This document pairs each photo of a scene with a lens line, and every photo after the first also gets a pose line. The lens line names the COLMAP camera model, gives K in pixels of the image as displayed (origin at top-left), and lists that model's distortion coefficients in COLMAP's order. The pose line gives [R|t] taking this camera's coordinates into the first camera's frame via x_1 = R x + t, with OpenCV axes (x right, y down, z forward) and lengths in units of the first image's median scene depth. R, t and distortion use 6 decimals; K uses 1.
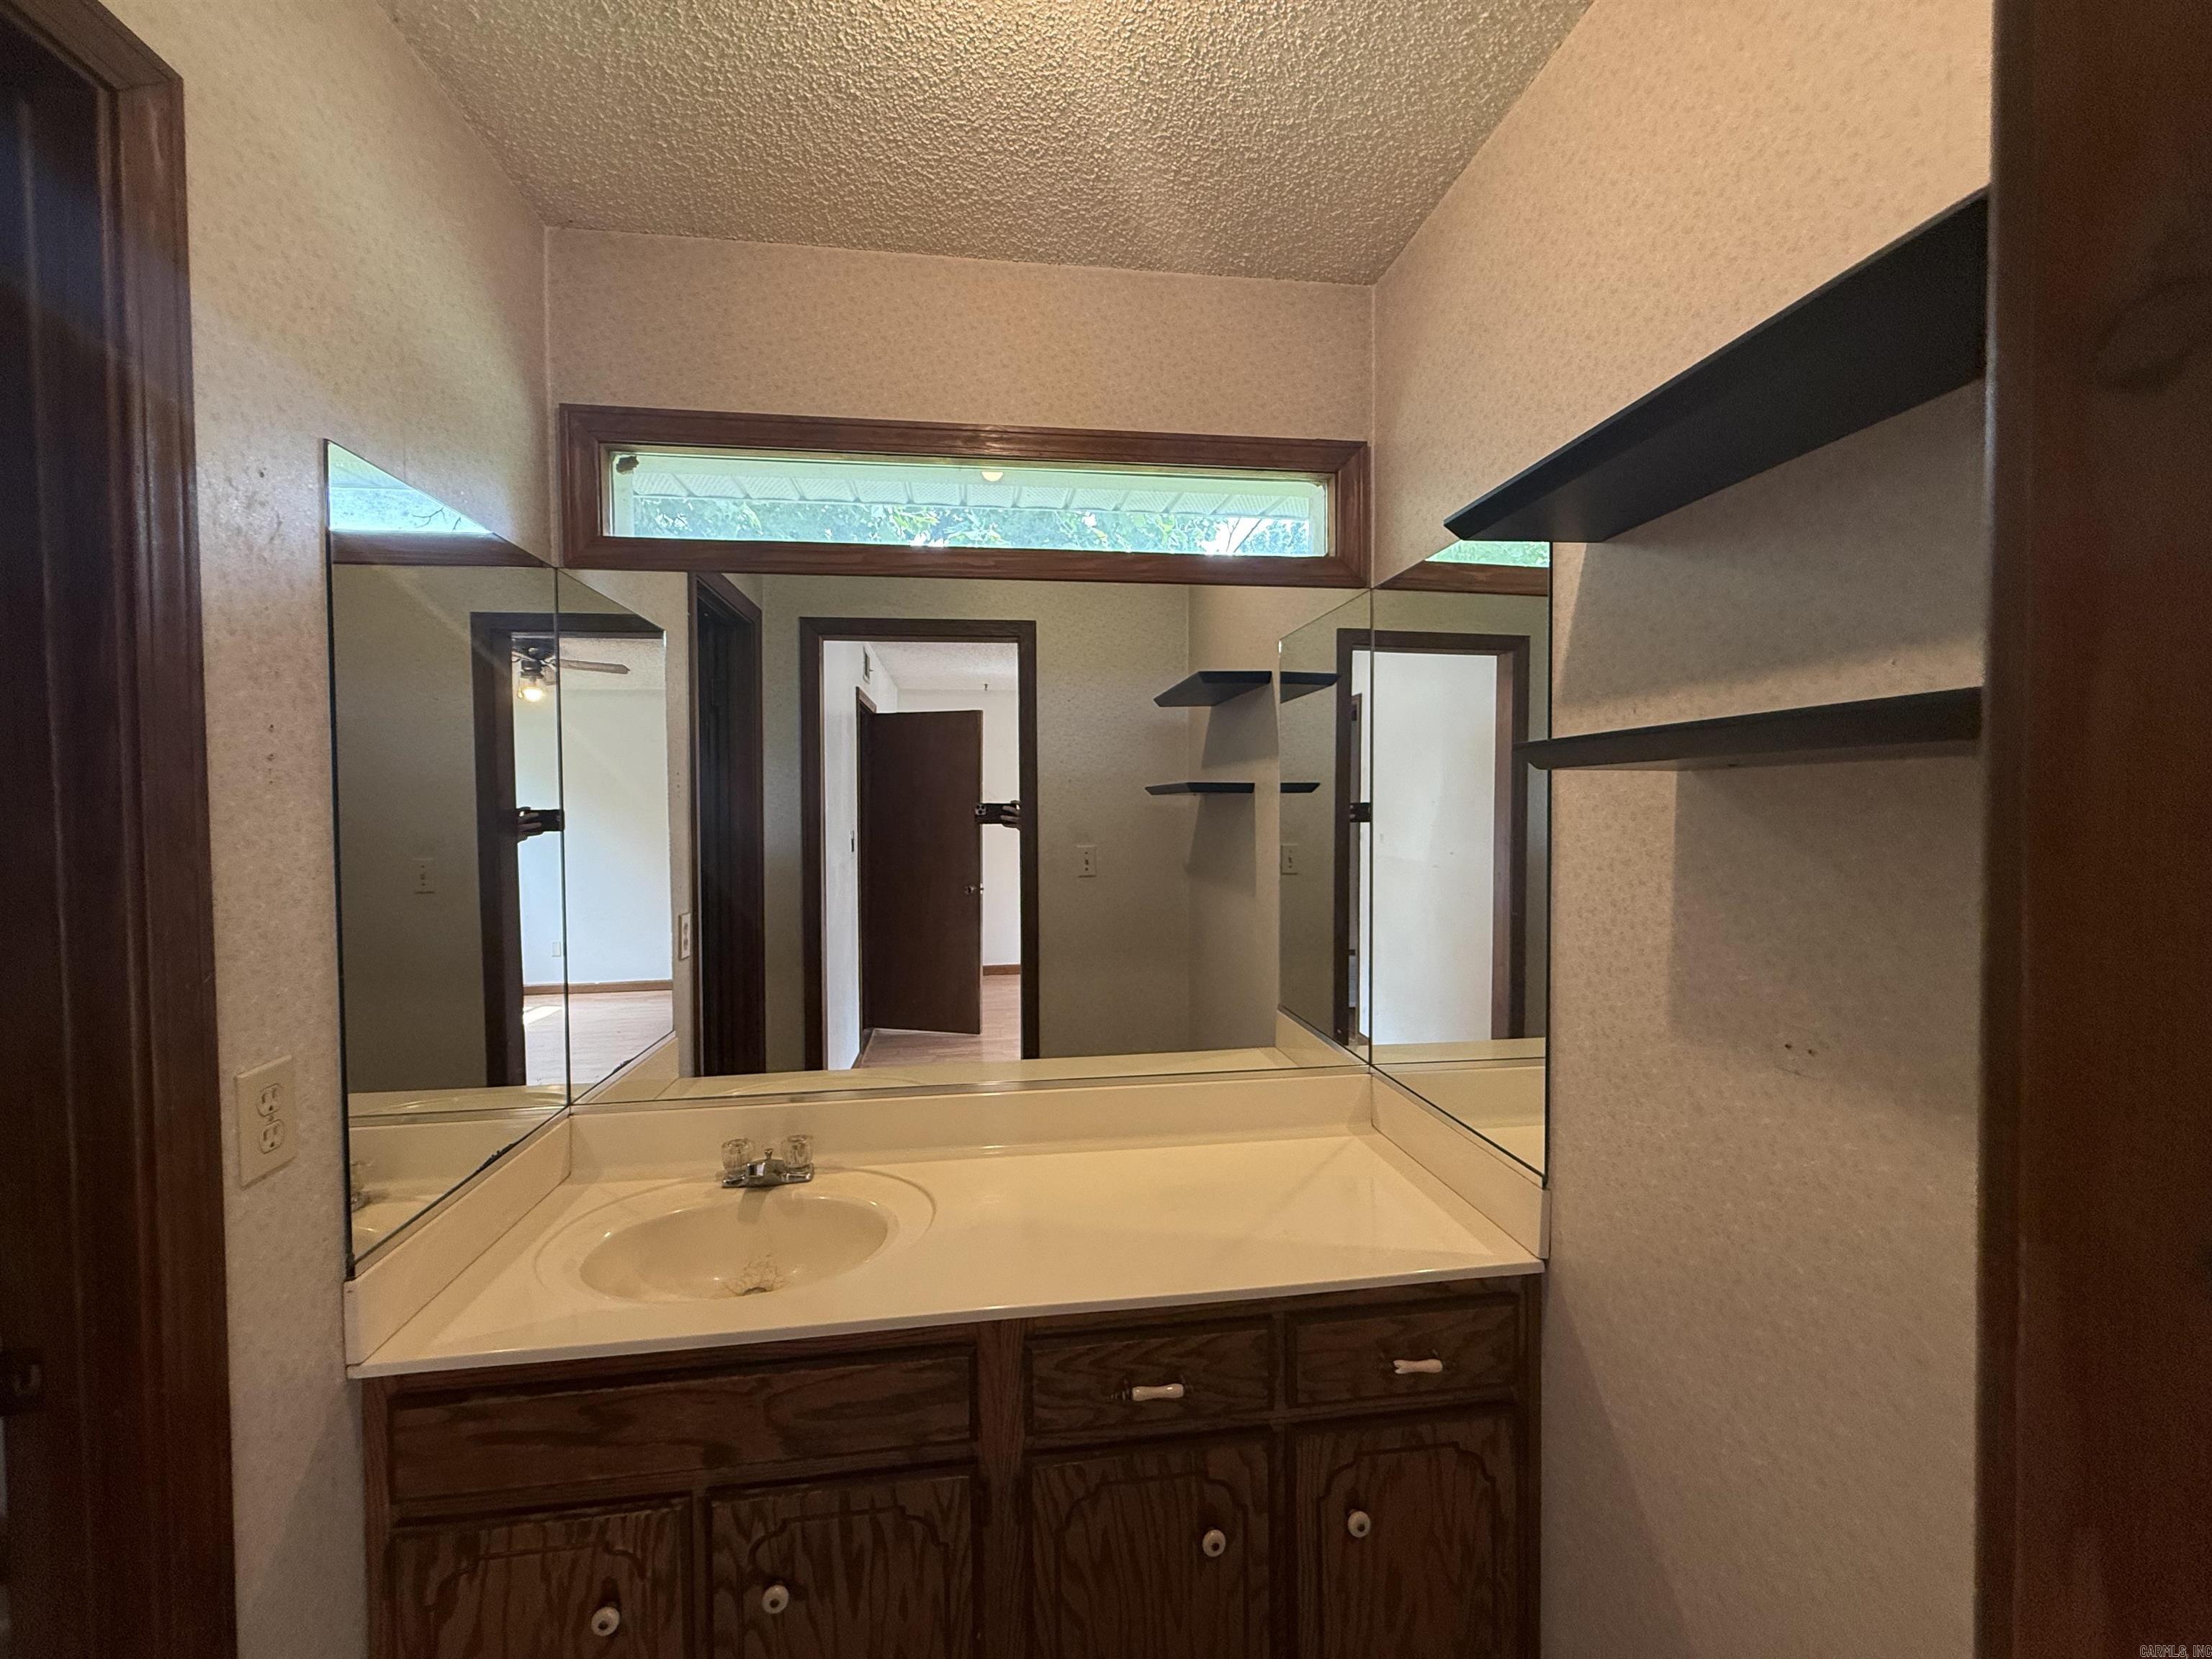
lens RADIAL K [[880.8, 0, 1100.2], [0, 880.8, 829.5], [0, 0, 1]] dist [0.002809, -0.000758]
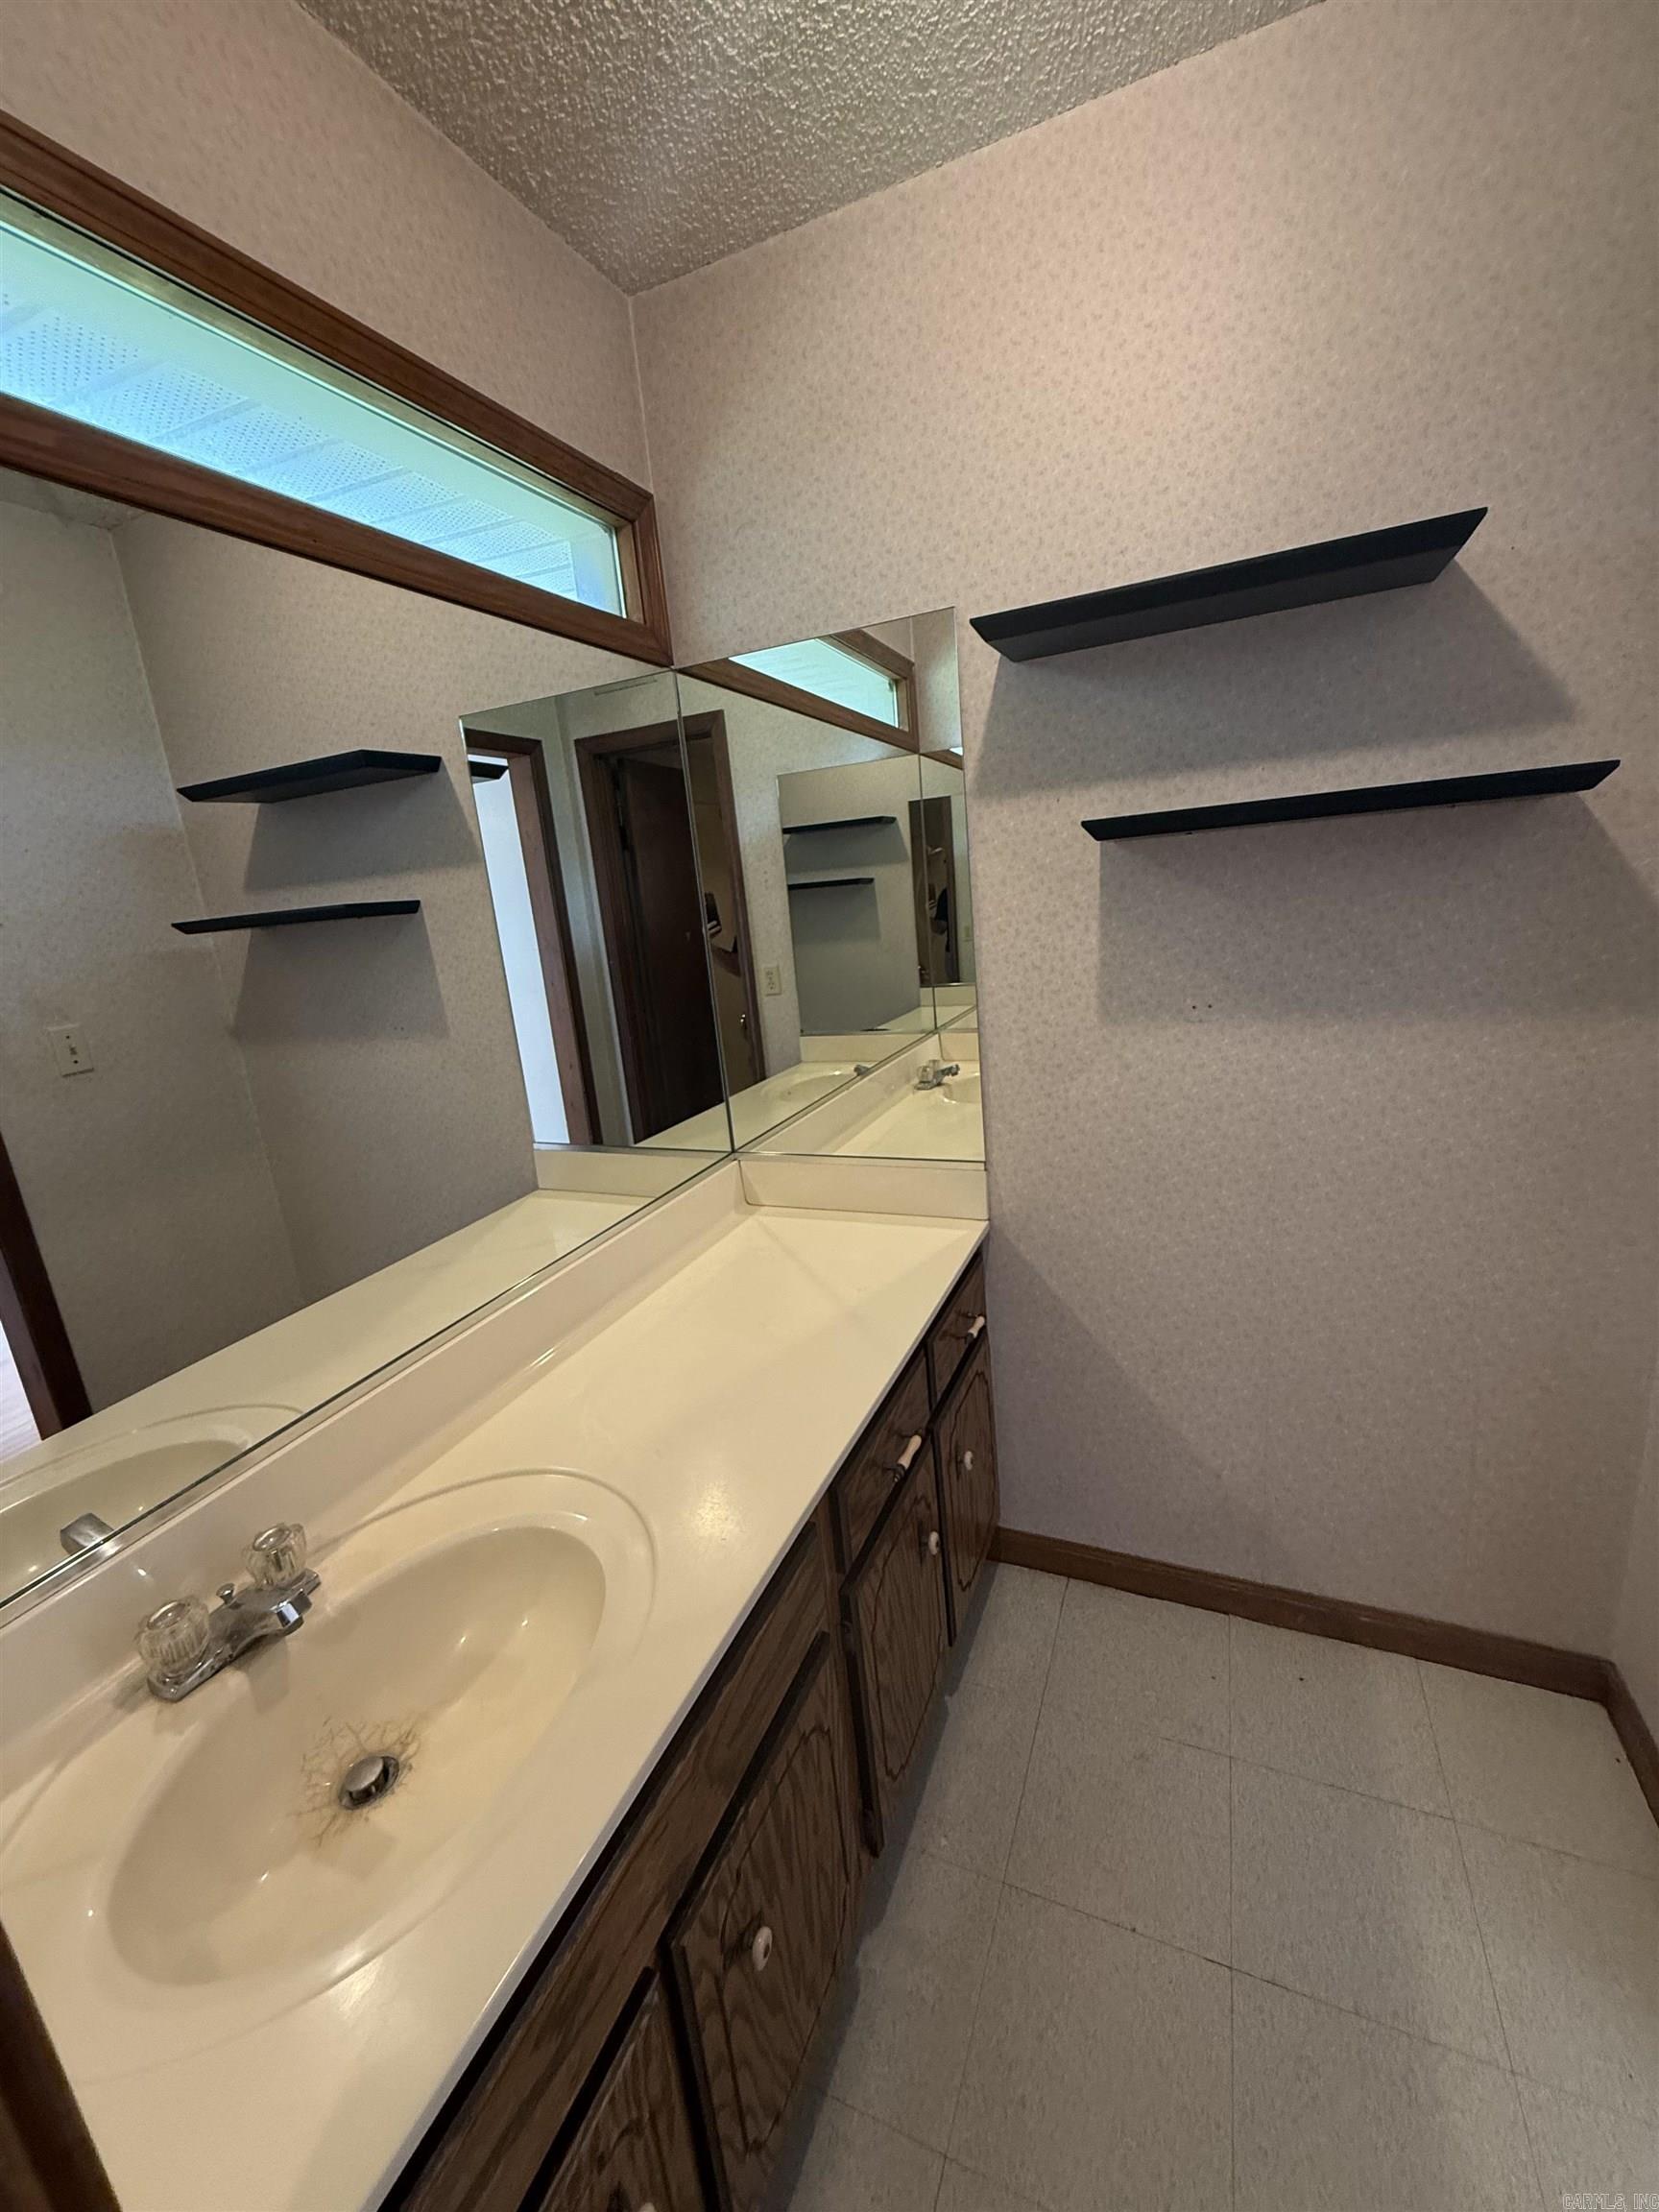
lens RADIAL K [[880.8, 0, 837.8], [0, 880.8, 1100.7], [0, 0, 1]] dist [0.002809, -0.000758]
pose [[0.518078, -0.245119, 0.819458, -0.679325], [0.110893, 0.969220, 0.219807, -0.017753], [-0.848114, -0.023005, 0.529314, 0.468622]]
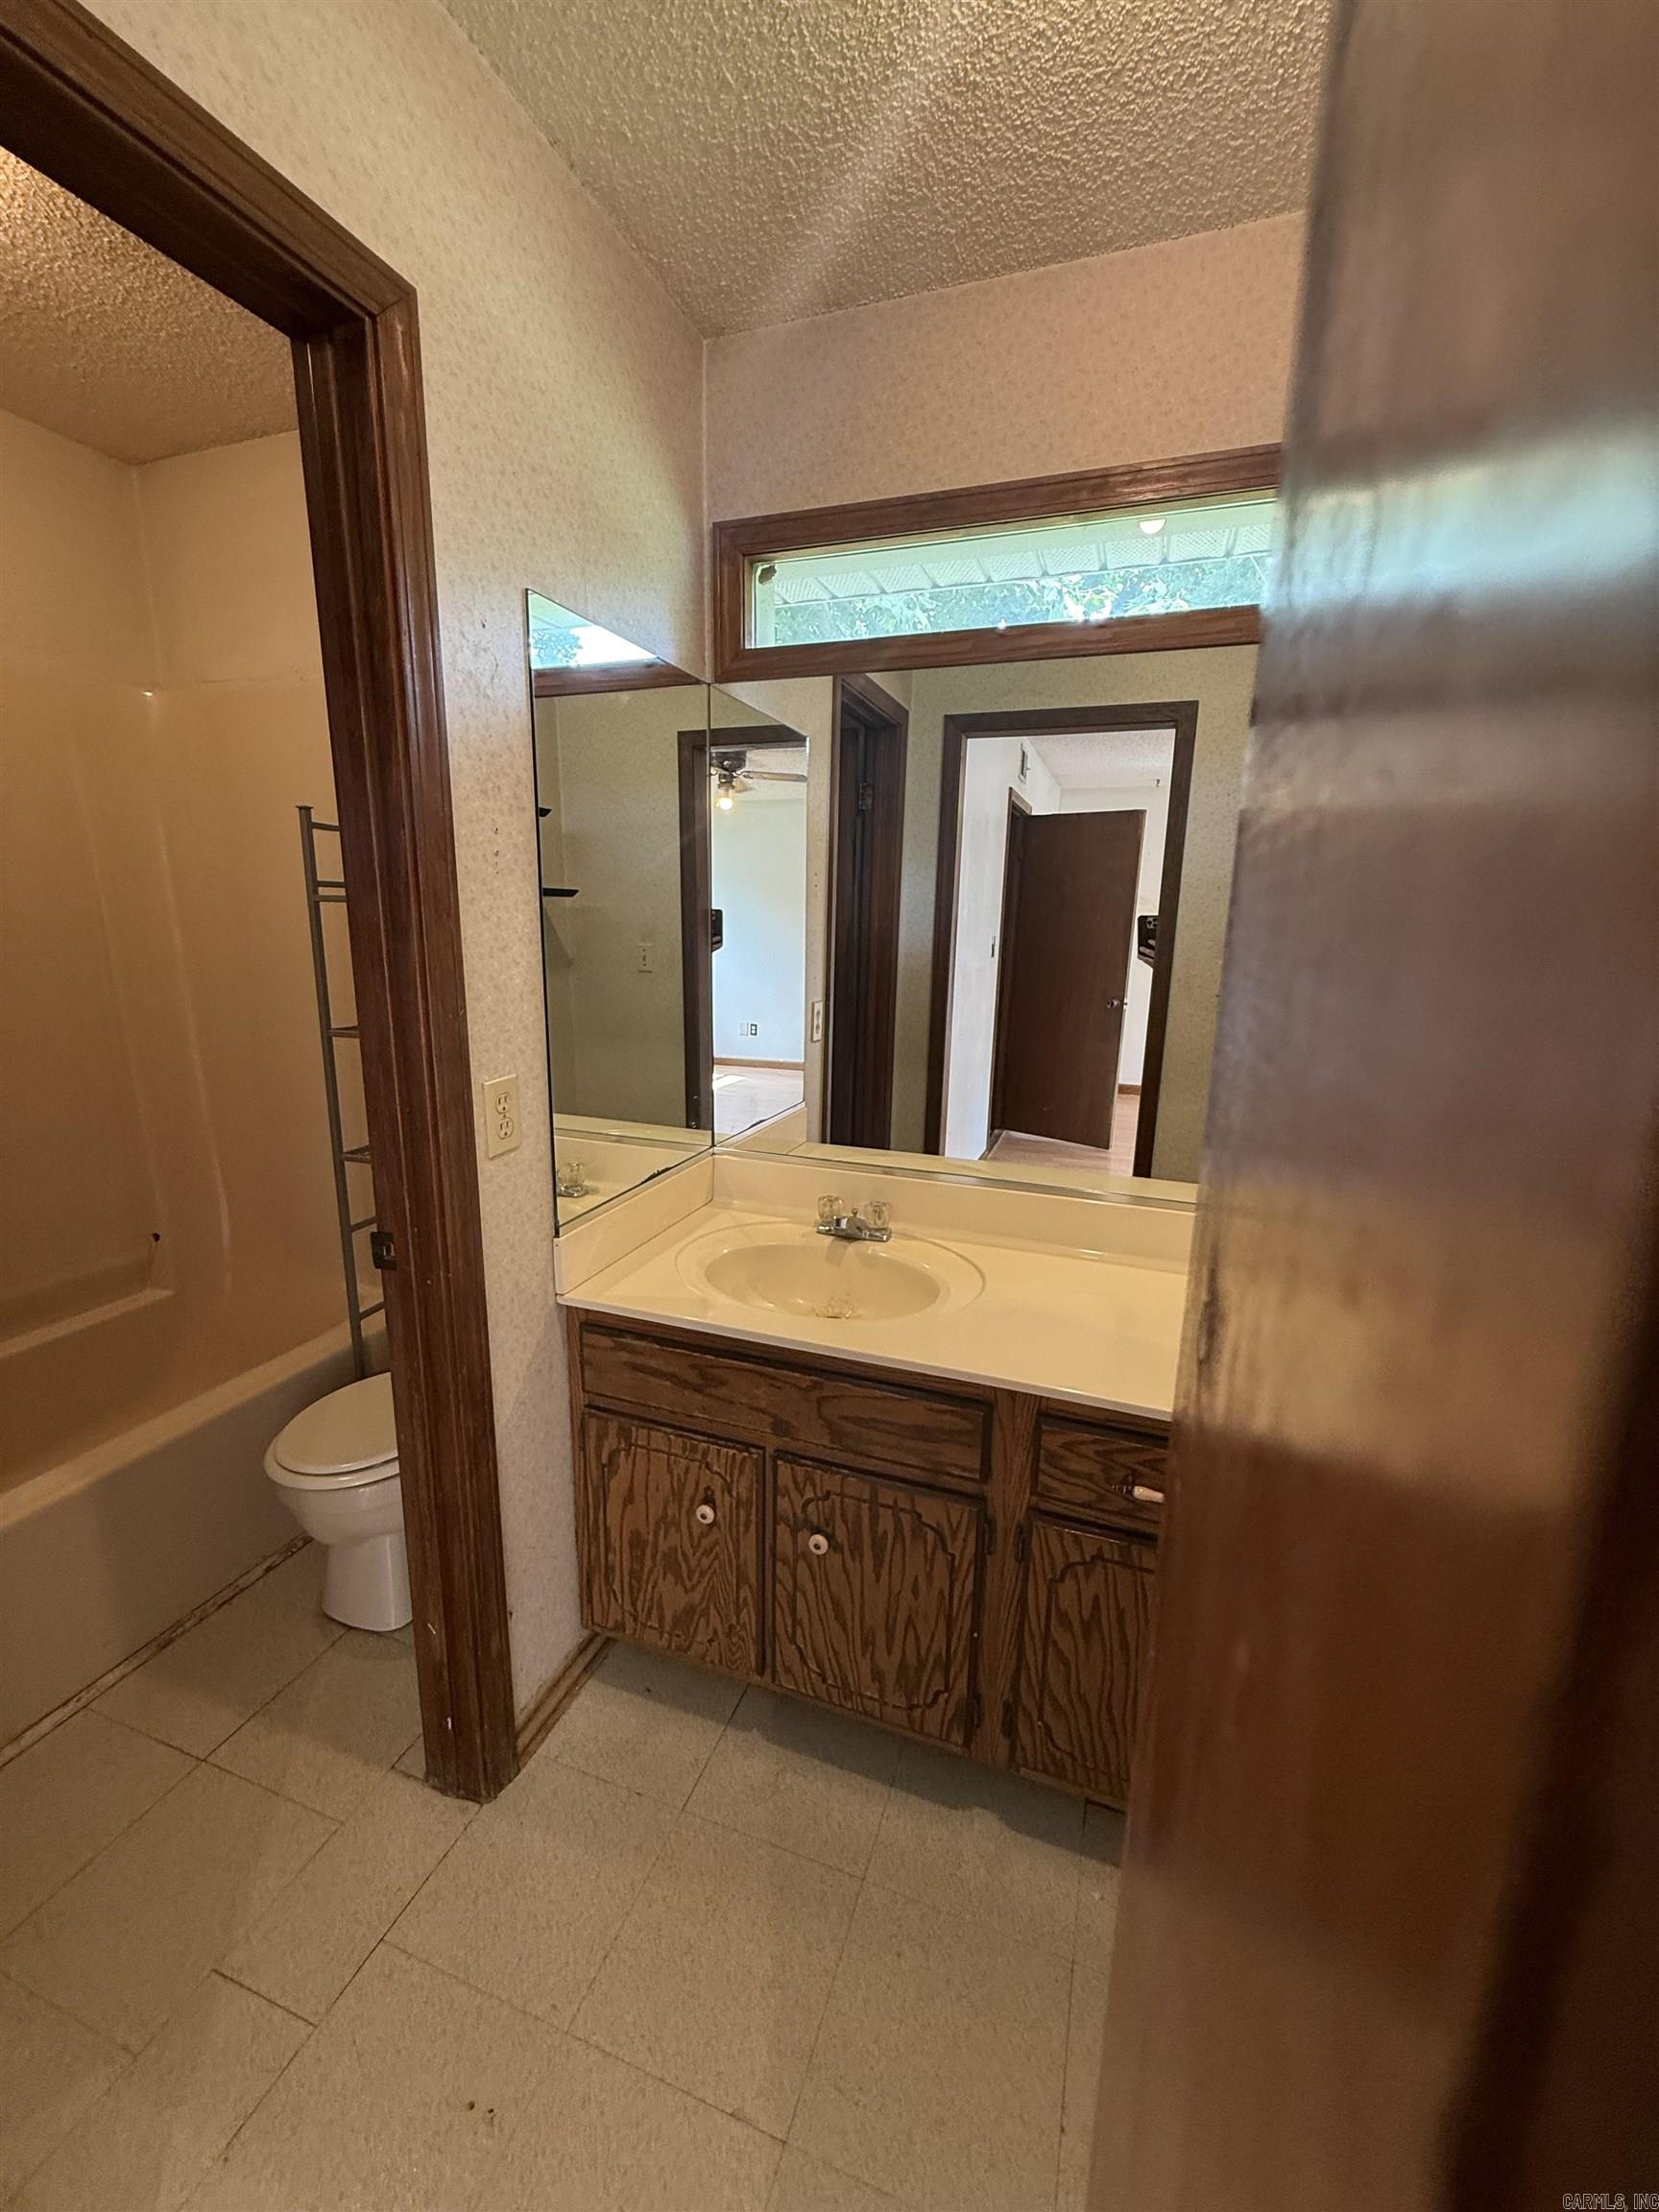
lens RADIAL K [[880.8, 0, 837.9], [0, 880.8, 1101.8], [0, 0, 1]] dist [0.002809, -0.000758]
pose [[0.887624, 0.122789, -0.443900, 0.119233], [-0.040524, 0.980890, 0.190296, 0.009676], [0.458783, -0.150923, 0.875637, 0.005059]]
